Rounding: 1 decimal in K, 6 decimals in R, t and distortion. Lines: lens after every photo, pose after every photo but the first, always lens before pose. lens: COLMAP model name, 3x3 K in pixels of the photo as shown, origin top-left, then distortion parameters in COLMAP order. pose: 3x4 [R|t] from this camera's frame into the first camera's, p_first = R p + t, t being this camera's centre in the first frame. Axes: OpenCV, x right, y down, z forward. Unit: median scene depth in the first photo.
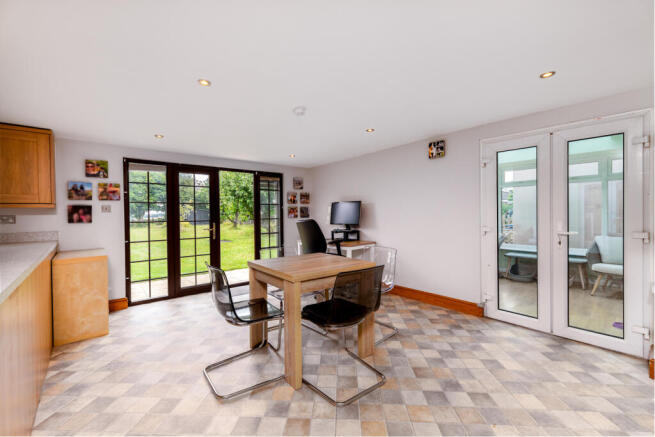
lens RADIAL K [[284.6, 0, 324.7], [0, 284.6, 213.5], [0, 0, 1]] dist [0.000772, 0.000165]
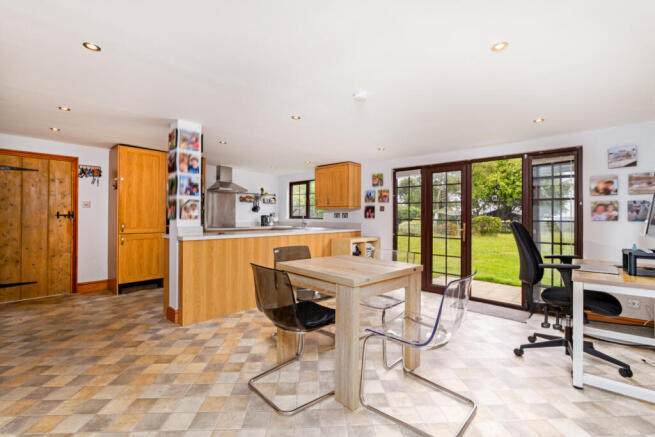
lens RADIAL K [[284.6, 0, 322.8], [0, 284.6, 214.9], [0, 0, 1]] dist [0.000772, 0.000165]
pose [[0.100847, 0.006260, -0.994882, 0.486002], [-0.014105, 0.999889, 0.004862, 0.010296], [0.994802, 0.013542, 0.100924, 0.490693]]
